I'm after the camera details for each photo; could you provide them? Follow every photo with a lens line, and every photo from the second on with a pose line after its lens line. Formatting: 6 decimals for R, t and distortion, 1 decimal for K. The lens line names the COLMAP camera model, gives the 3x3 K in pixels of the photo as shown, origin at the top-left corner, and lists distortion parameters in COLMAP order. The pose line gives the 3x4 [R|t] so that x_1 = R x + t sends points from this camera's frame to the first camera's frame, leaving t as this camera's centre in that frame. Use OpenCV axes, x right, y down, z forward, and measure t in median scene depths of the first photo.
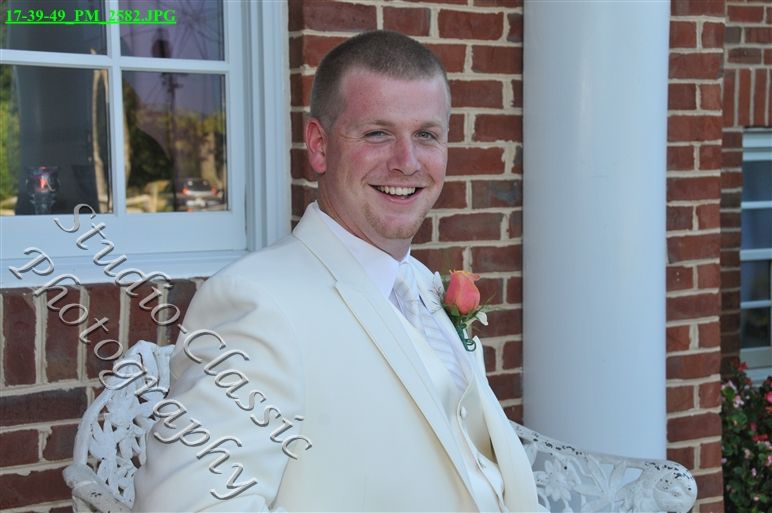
lens RADIAL K [[1366.3, 0, 392.4], [0, 1366.3, 273.0], [0, 0, 1]] dist [0.326834, 0.000000]
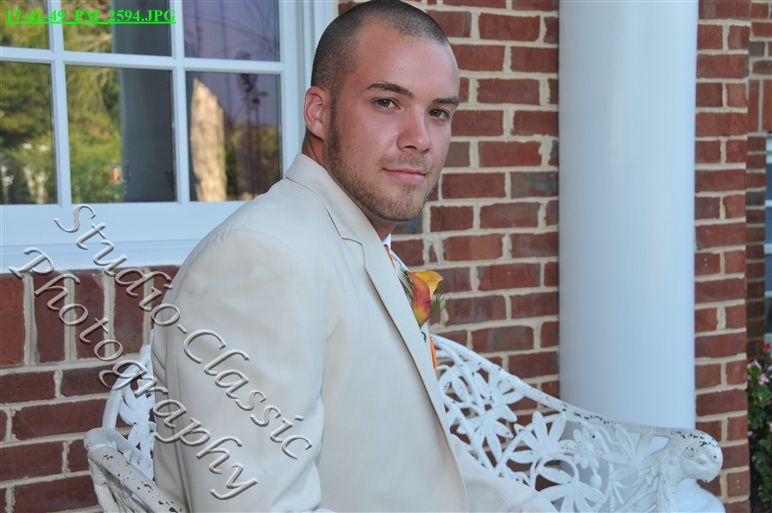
lens RADIAL K [[1185.0, 0, 397.9], [0, 1185.0, 270.1], [0, 0, 1]] dist [0.244007, 0.000000]
pose [[0.998755, -0.003049, -0.049793, 0.015403], [0.002921, 0.999992, -0.002651, 0.011591], [0.049800, 0.002503, 0.998756, 0.060601]]
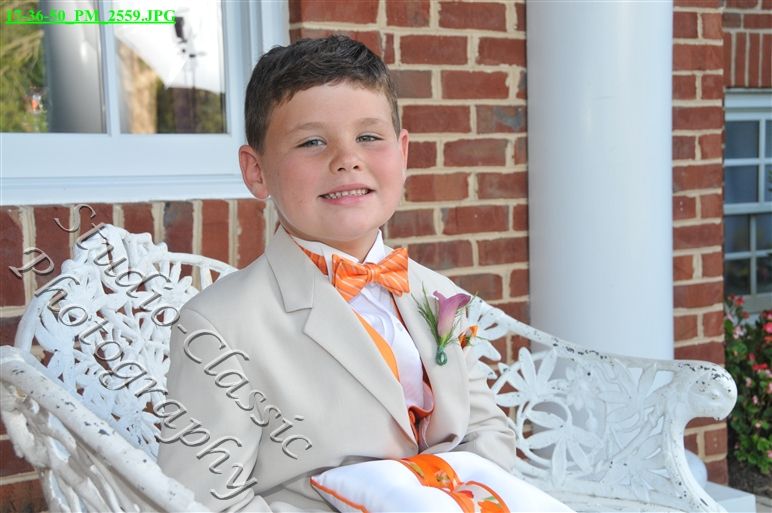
lens RADIAL K [[1185.0, 0, 392.4], [0, 1185.0, 266.0], [0, 0, 1]] dist [0.244007, 0.000000]
pose [[0.999816, -0.017864, -0.007002, 0.001596], [0.017910, 0.999819, 0.006435, 0.040878], [0.006886, -0.006559, 0.999955, 0.138381]]
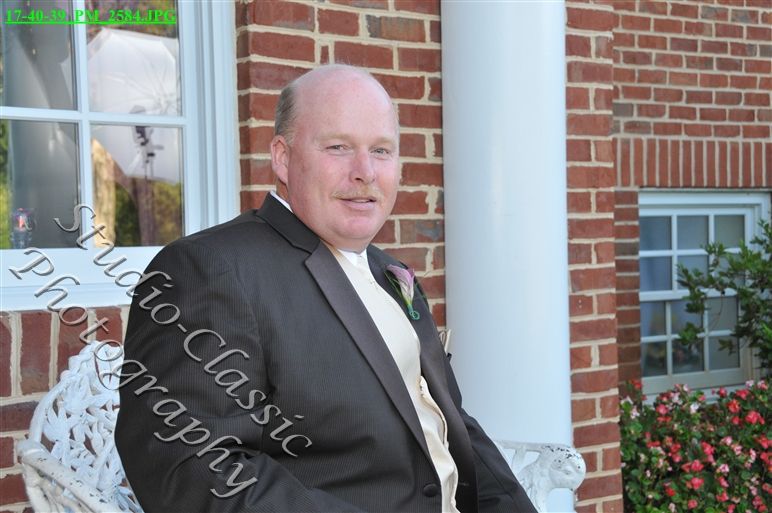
lens RADIAL K [[1193.7, 0, 393.2], [0, 1193.7, 270.5], [0, 0, 1]] dist [0.200365, 0.000000]
pose [[0.999308, -0.011865, 0.035257, 0.015902], [0.013566, 0.998735, -0.048420, 0.023561], [-0.034638, 0.048865, 0.998205, -0.000721]]
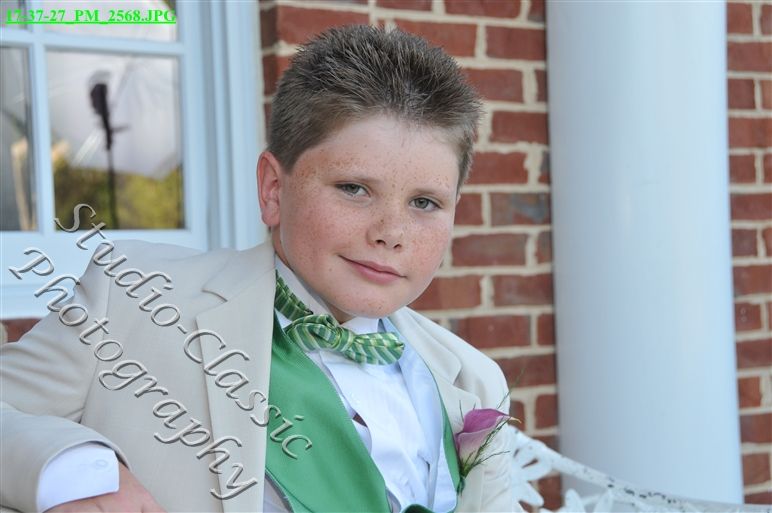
lens RADIAL K [[1527.5, 0, 395.9], [0, 1527.5, 271.5], [0, 0, 1]] dist [0.424026, 0.000000]
pose [[0.999374, -0.026984, 0.022876, -0.018287], [0.028585, 0.996935, -0.072827, 0.042091], [-0.020841, 0.073436, 0.997082, 0.106143]]
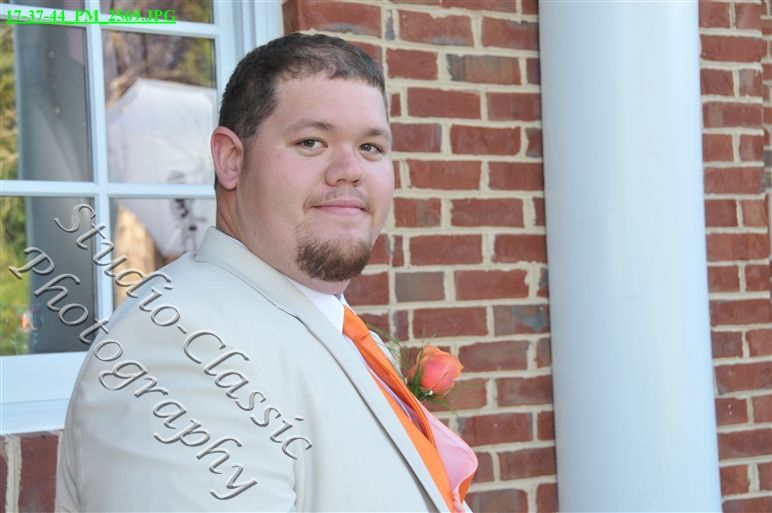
lens RADIAL K [[1430.4, 0, 390.3], [0, 1430.4, 273.4], [0, 0, 1]] dist [0.361248, 0.000000]
pose [[0.999085, -0.029832, -0.030656, 0.018797], [0.026366, 0.993821, -0.107814, 0.012666], [0.033683, 0.106907, 0.993698, 0.040162]]
